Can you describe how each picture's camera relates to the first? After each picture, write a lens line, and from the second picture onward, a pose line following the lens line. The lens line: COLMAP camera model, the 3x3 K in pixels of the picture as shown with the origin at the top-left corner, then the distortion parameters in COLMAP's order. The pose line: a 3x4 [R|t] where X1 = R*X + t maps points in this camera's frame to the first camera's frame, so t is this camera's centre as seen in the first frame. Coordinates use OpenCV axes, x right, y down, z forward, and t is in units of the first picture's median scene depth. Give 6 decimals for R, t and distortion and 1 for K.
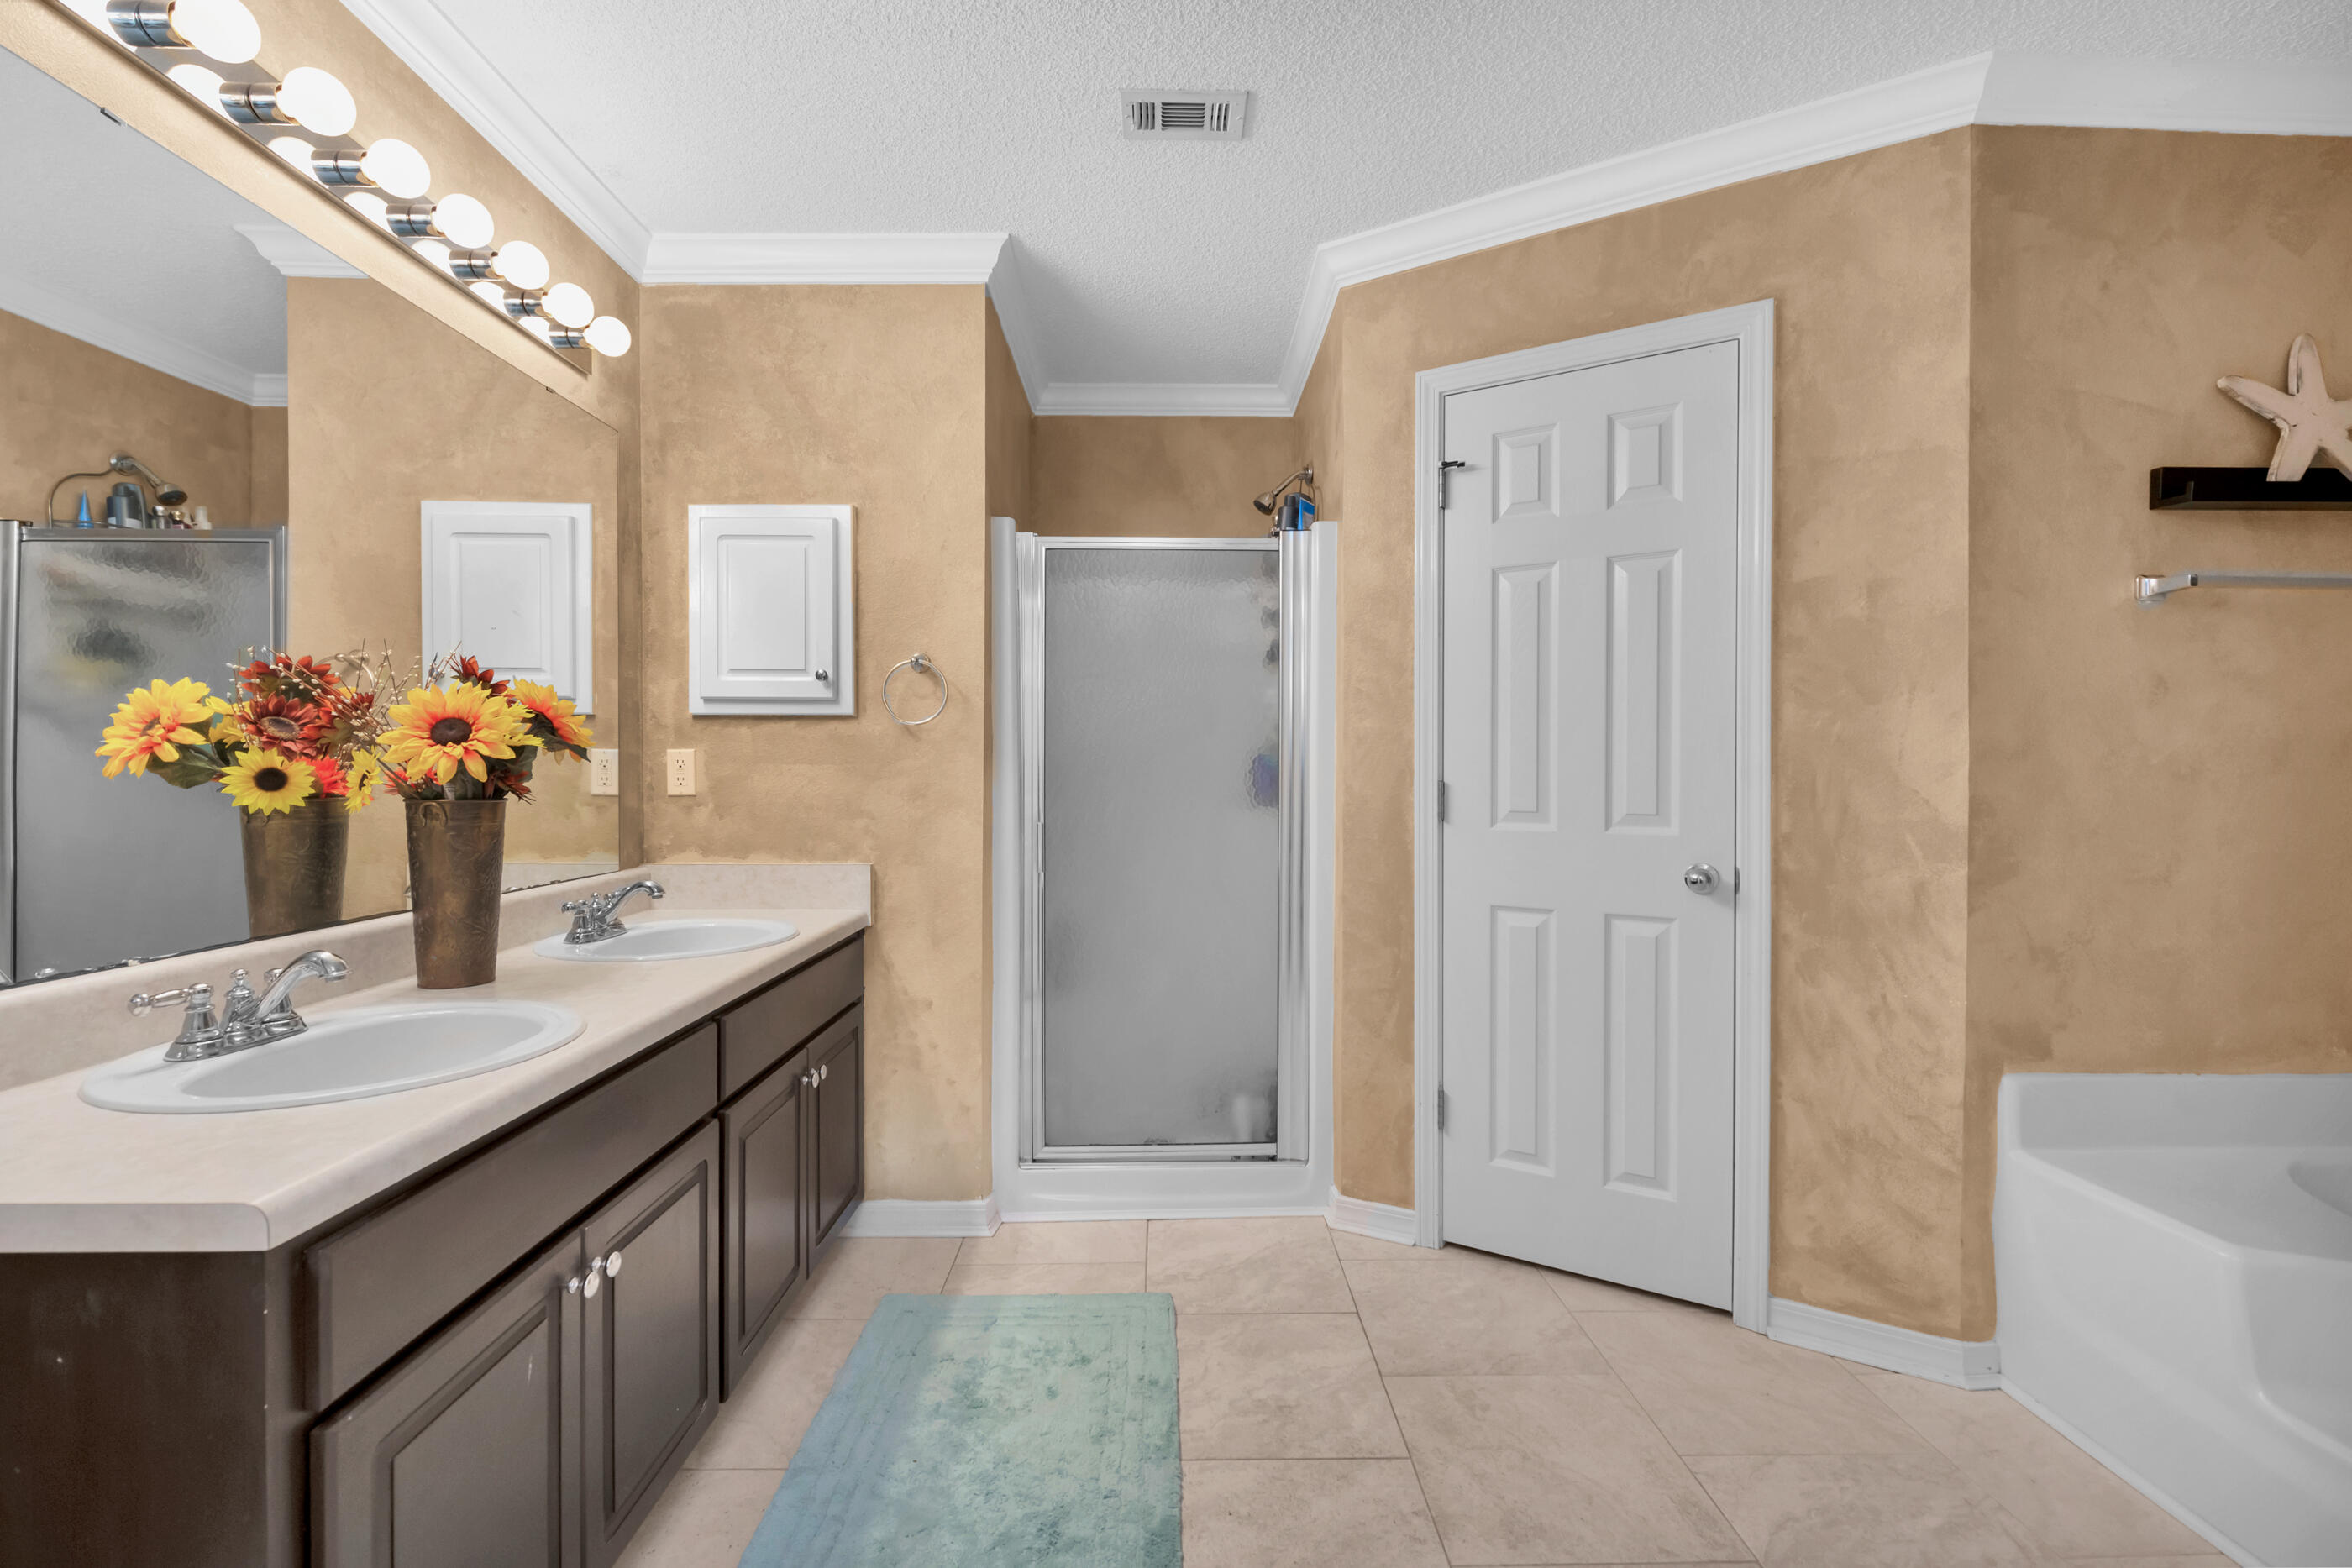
lens RADIAL K [[989.0, 0, 1176.2], [0, 989.0, 777.2], [0, 0, 1]] dist [0.001579, -0.002985]
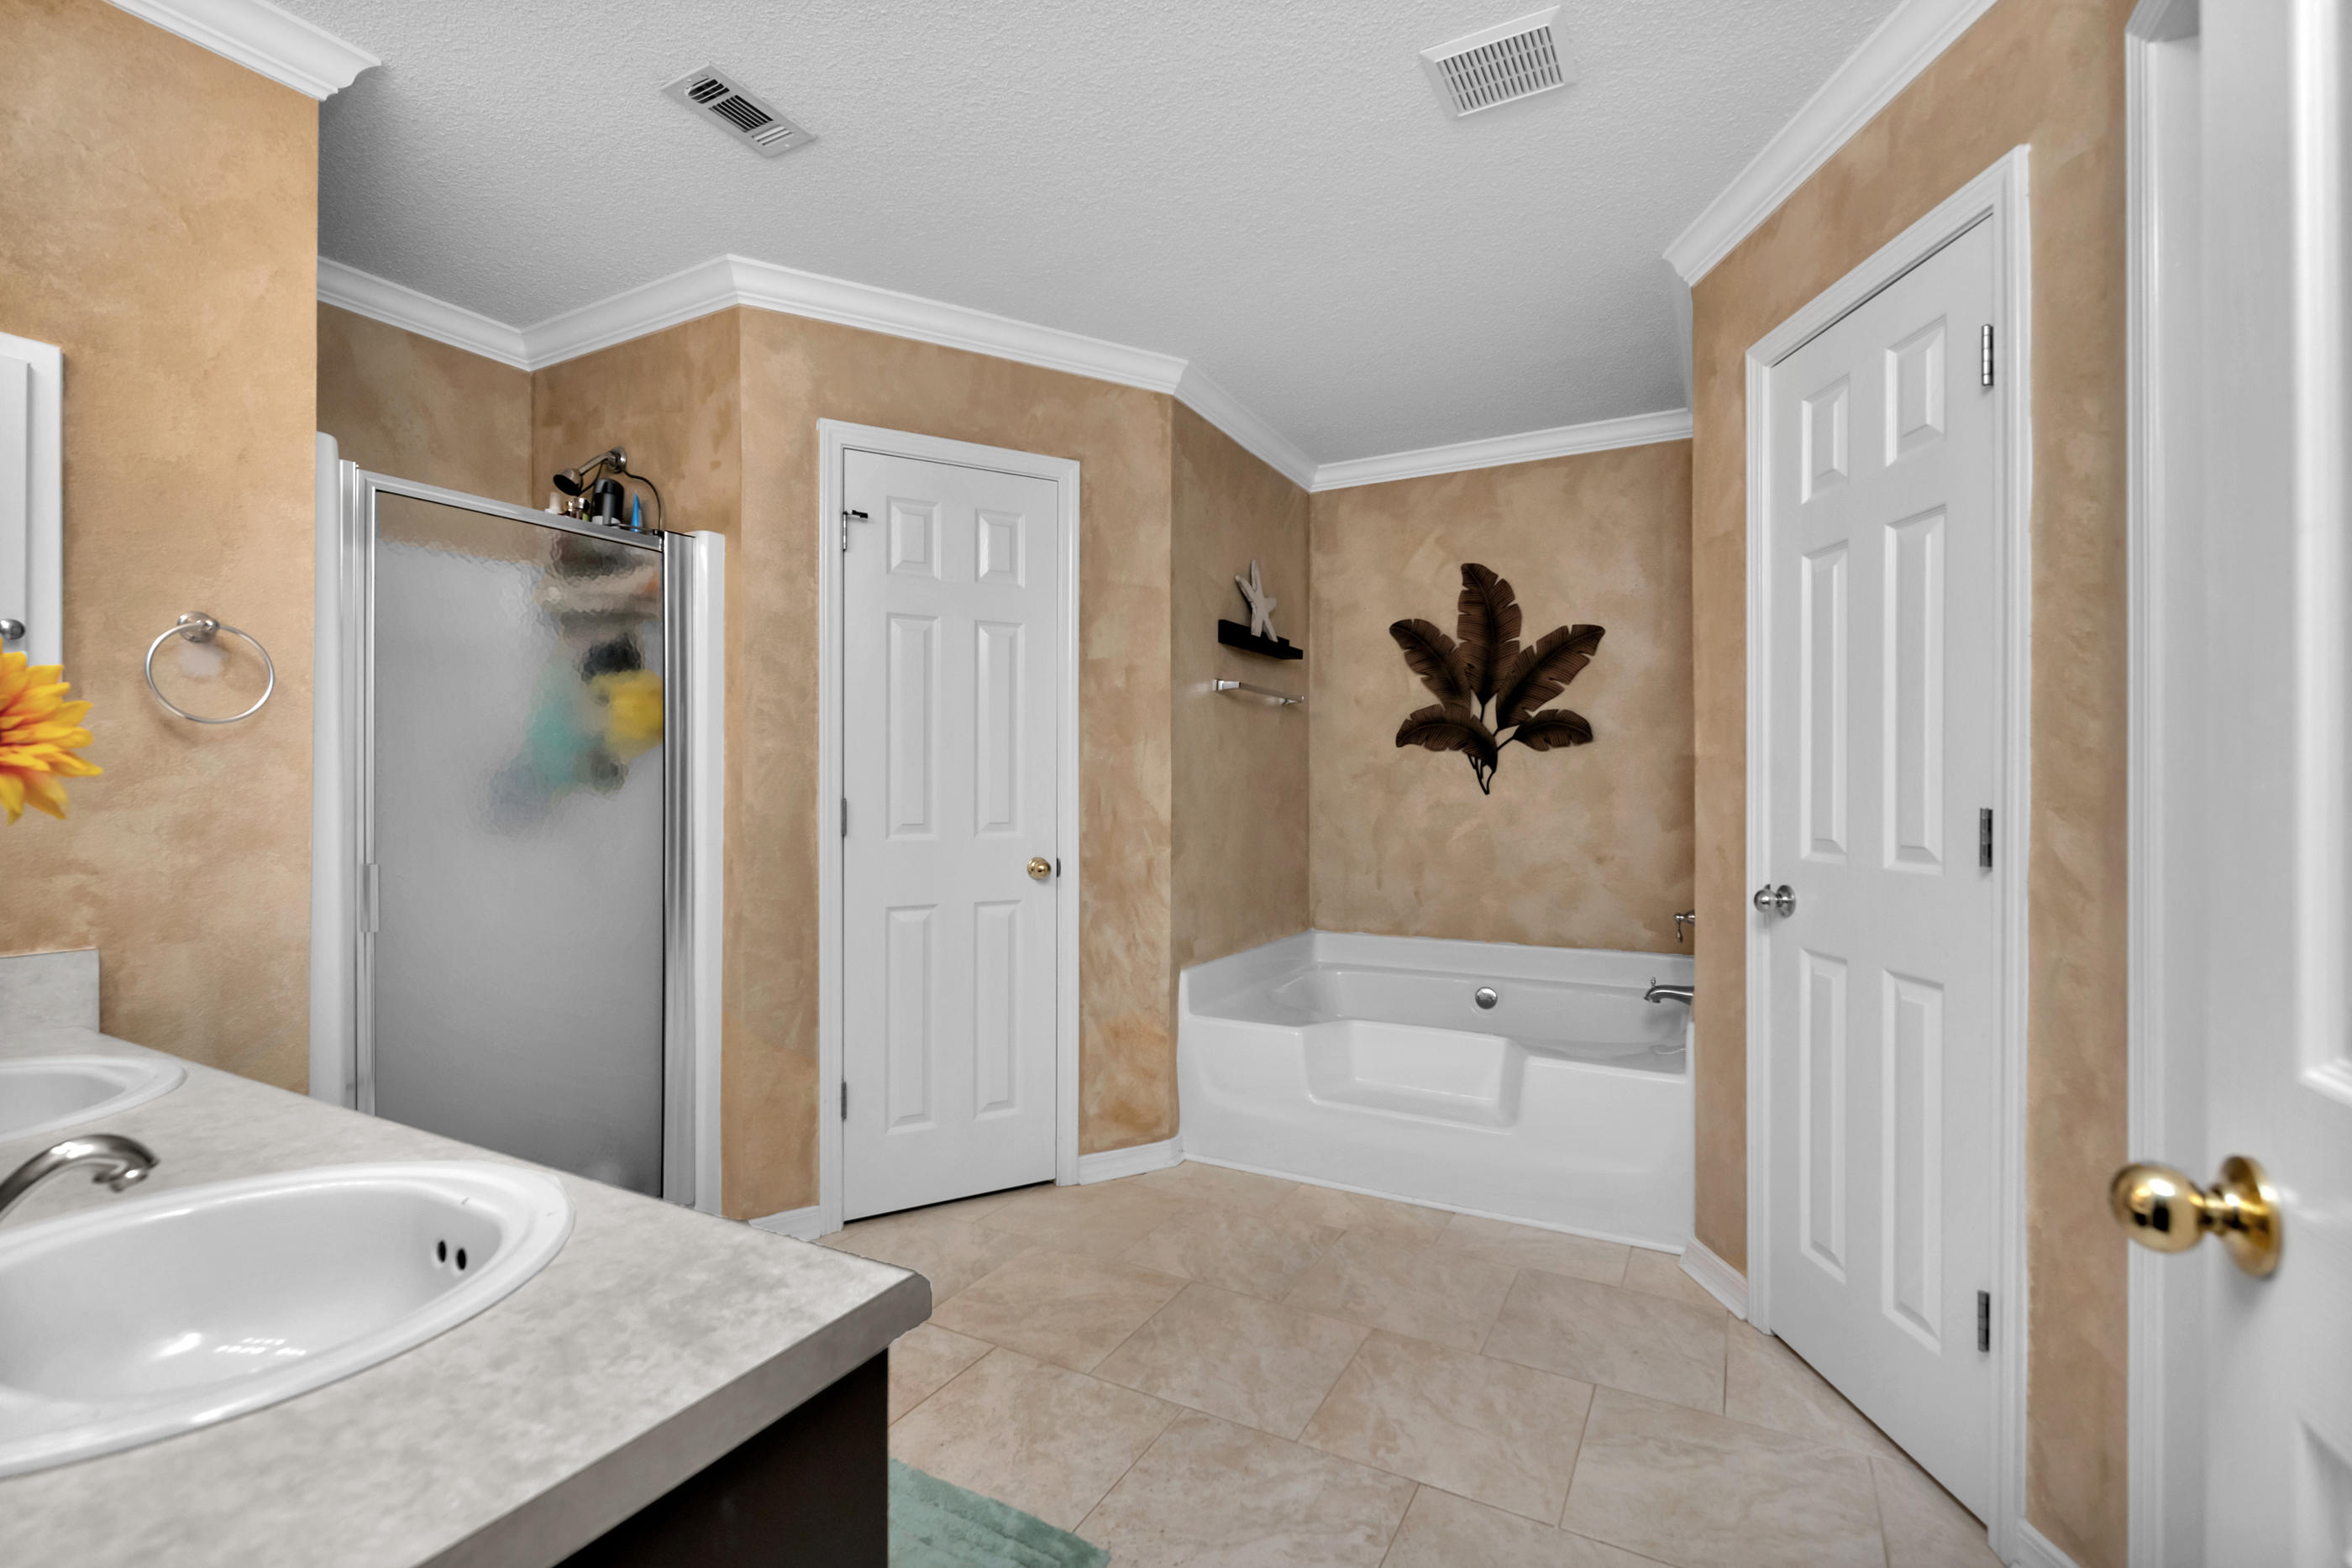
lens RADIAL K [[989.0, 0, 1242.0], [0, 989.0, 785.8], [0, 0, 1]] dist [0.001579, -0.002985]
pose [[0.482300, -0.001197, 0.876005, -0.546522], [0.007252, 0.999970, -0.002626, -0.005799], [-0.875976, 0.007619, 0.482295, 0.100400]]
